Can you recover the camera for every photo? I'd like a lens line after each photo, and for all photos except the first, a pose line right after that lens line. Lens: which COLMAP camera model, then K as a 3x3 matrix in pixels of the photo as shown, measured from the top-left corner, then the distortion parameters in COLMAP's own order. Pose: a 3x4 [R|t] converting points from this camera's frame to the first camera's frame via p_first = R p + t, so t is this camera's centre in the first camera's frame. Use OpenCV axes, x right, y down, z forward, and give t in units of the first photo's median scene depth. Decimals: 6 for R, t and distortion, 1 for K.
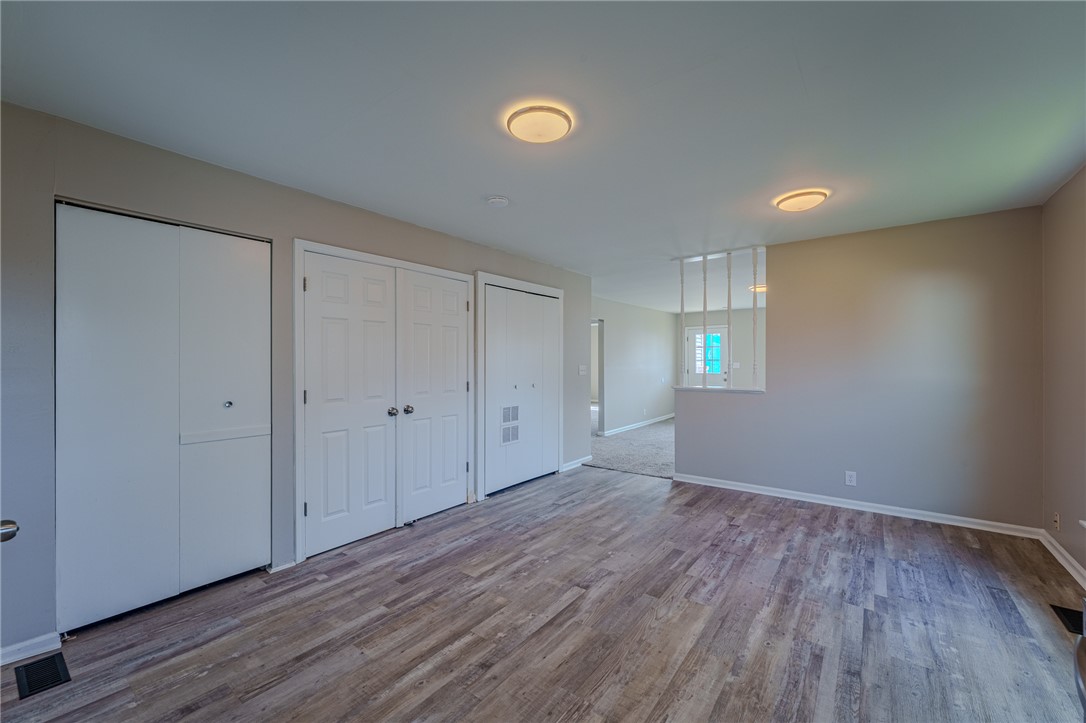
lens RADIAL K [[434.7, 0, 543.4], [0, 434.7, 361.6], [0, 0, 1]] dist [-0.003626, 0.000303]
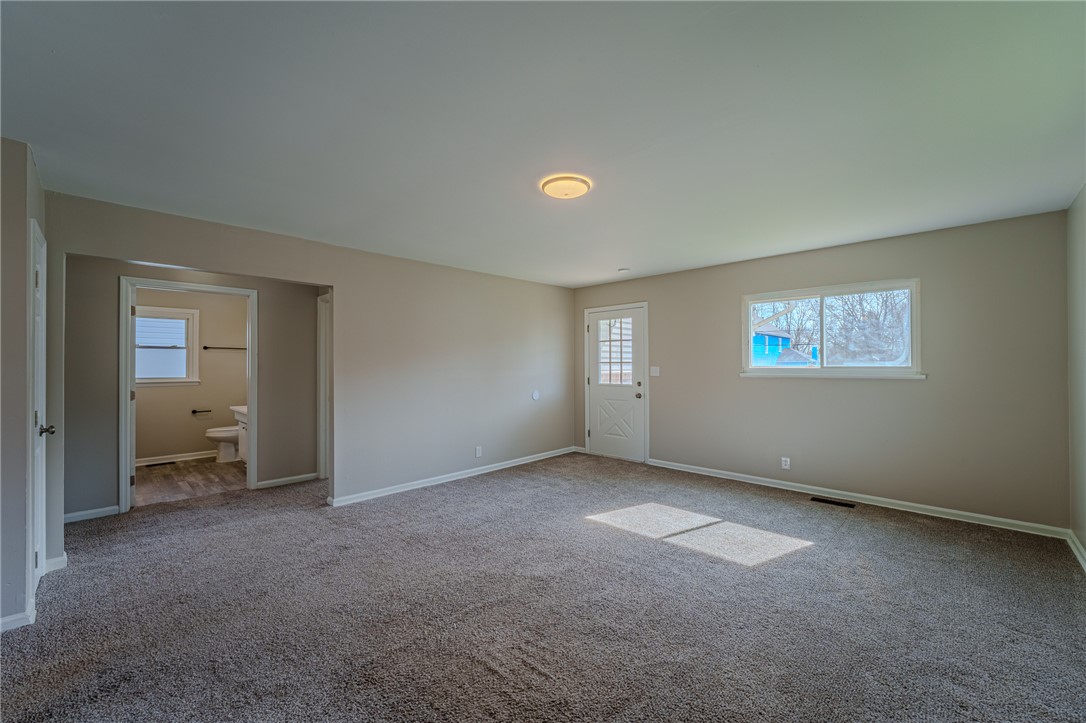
lens RADIAL K [[434.7, 0, 542.6], [0, 434.7, 361.7], [0, 0, 1]] dist [-0.003626, 0.000303]
pose [[0.993229, 0.003520, -0.116123, 1.144643], [-0.003816, 0.999990, -0.002323, -0.010024], [0.116113, 0.002750, 0.993232, 1.271819]]
